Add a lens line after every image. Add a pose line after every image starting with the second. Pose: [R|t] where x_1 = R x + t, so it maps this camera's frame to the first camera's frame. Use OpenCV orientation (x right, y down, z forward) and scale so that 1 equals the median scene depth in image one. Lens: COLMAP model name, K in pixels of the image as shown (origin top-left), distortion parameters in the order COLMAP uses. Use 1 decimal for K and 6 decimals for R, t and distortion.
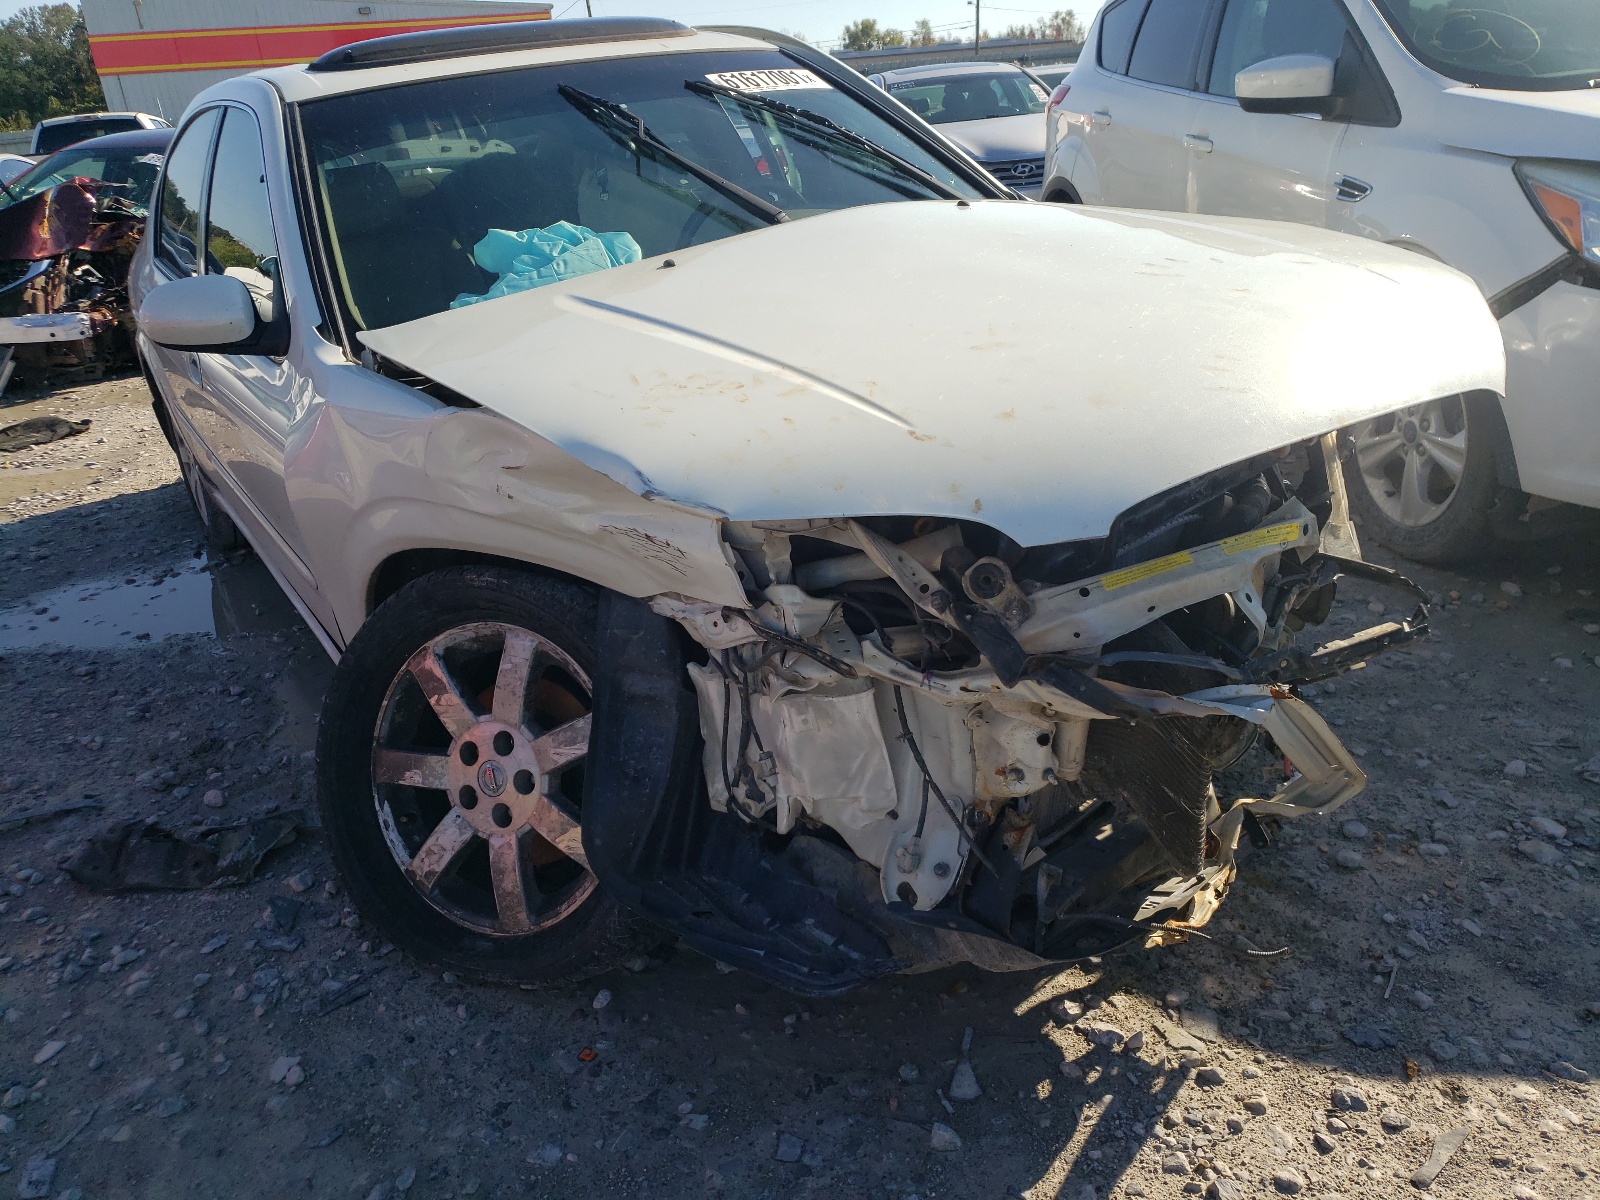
lens RADIAL K [[1315.3, 0, 799.8], [0, 1315.3, 559.0], [0, 0, 1]] dist [0.032798, -0.005211]
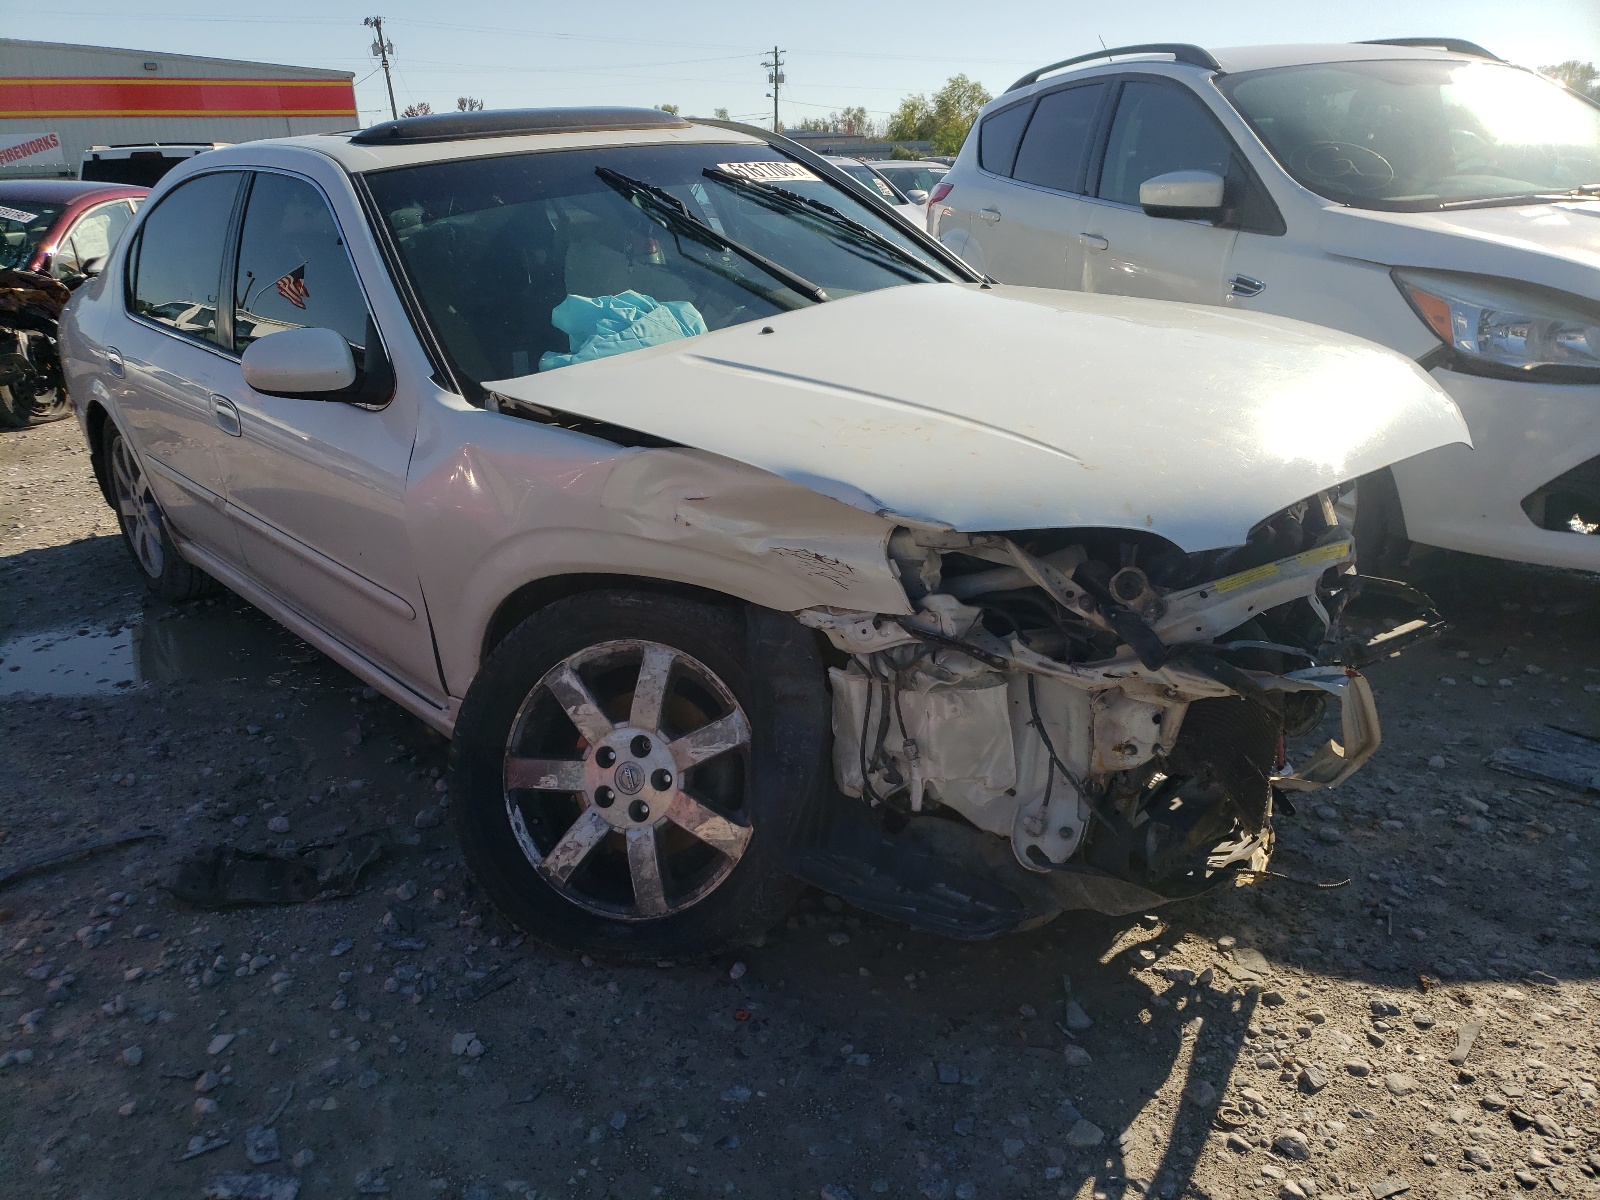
lens RADIAL K [[1315.3, 0, 799.8], [0, 1315.3, 559.0], [0, 0, 1]] dist [0.032798, -0.005211]
pose [[0.988144, 0.002655, 0.153509, -0.266607], [0.006067, 0.998394, -0.056325, 0.044496], [-0.153412, 0.056589, 0.986541, -0.138886]]
